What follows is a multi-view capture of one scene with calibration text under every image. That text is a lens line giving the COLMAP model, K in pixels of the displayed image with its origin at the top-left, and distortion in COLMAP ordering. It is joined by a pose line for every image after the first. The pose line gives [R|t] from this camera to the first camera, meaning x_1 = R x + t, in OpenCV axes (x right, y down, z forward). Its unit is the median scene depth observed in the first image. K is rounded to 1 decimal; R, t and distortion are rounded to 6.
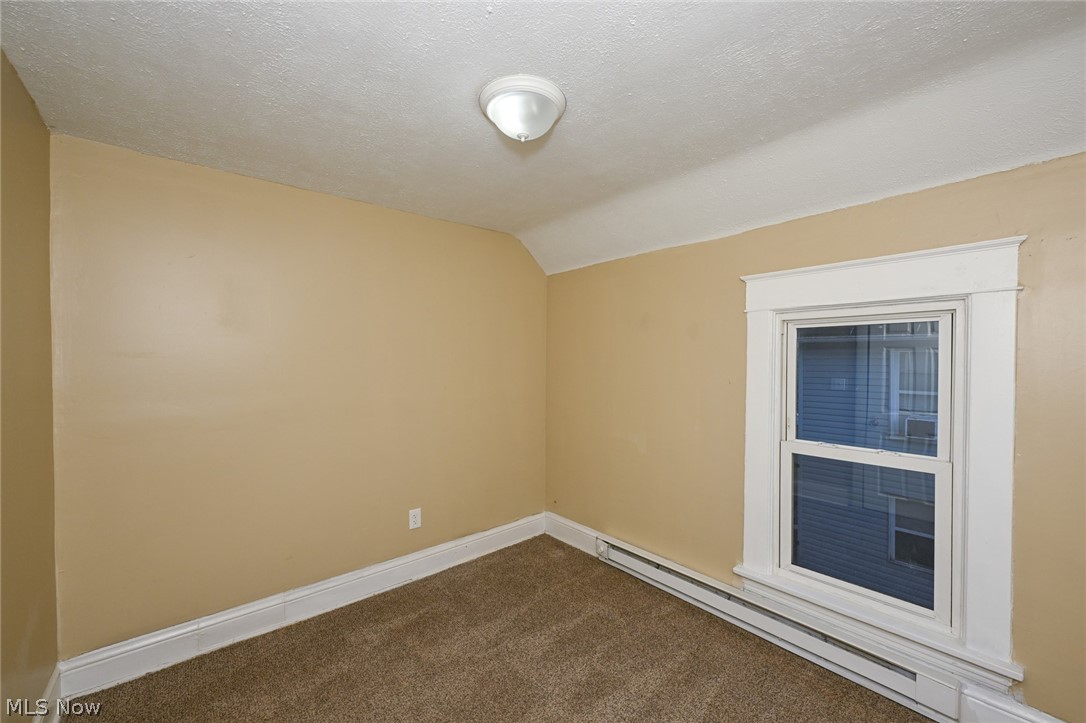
lens RADIAL K [[434.8, 0, 541.3], [0, 434.8, 363.6], [0, 0, 1]] dist [-0.000867, 0.000085]
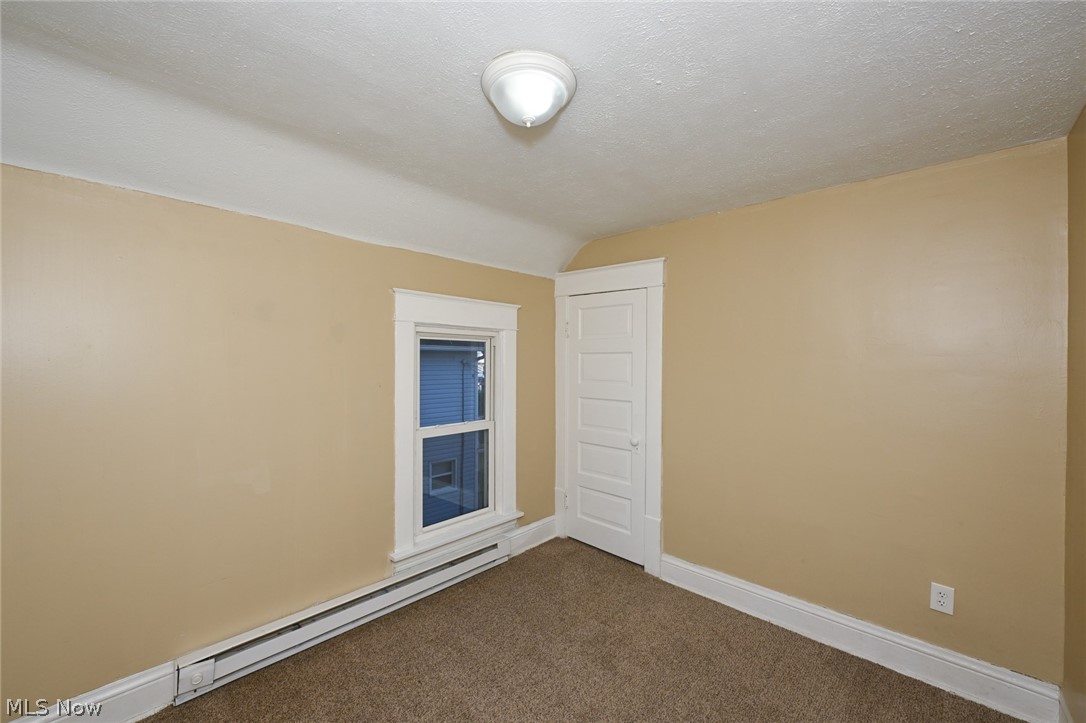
lens RADIAL K [[430.4, 0, 543.0], [0, 430.4, 361.5], [0, 0, 1]] dist [-0.000404, 0.000013]
pose [[-0.114480, 0.003111, 0.993421, -0.666689], [0.006166, 0.999978, -0.002421, -0.010493], [-0.993406, 0.005848, -0.114496, 0.765254]]
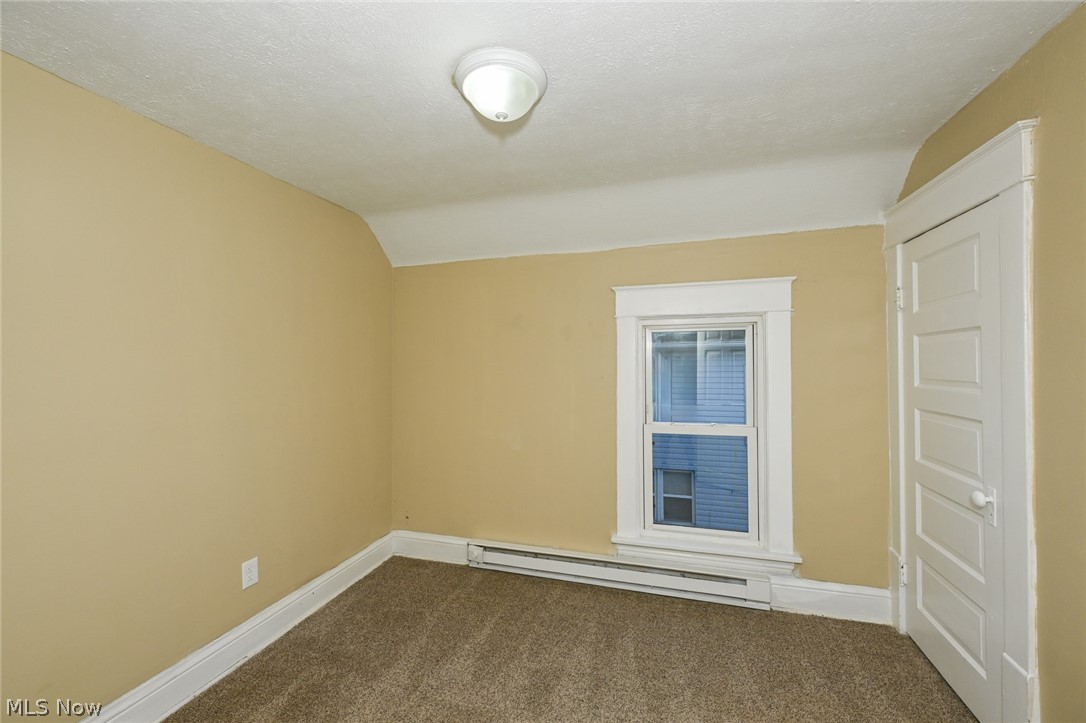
lens RADIAL K [[434.8, 0, 541.3], [0, 434.8, 363.6], [0, 0, 1]] dist [-0.000867, 0.000085]
pose [[0.840872, -0.005057, 0.541210, -0.340697], [0.013420, 0.999844, -0.011507, 0.017069], [-0.541068, 0.016939, 0.840809, 0.124738]]
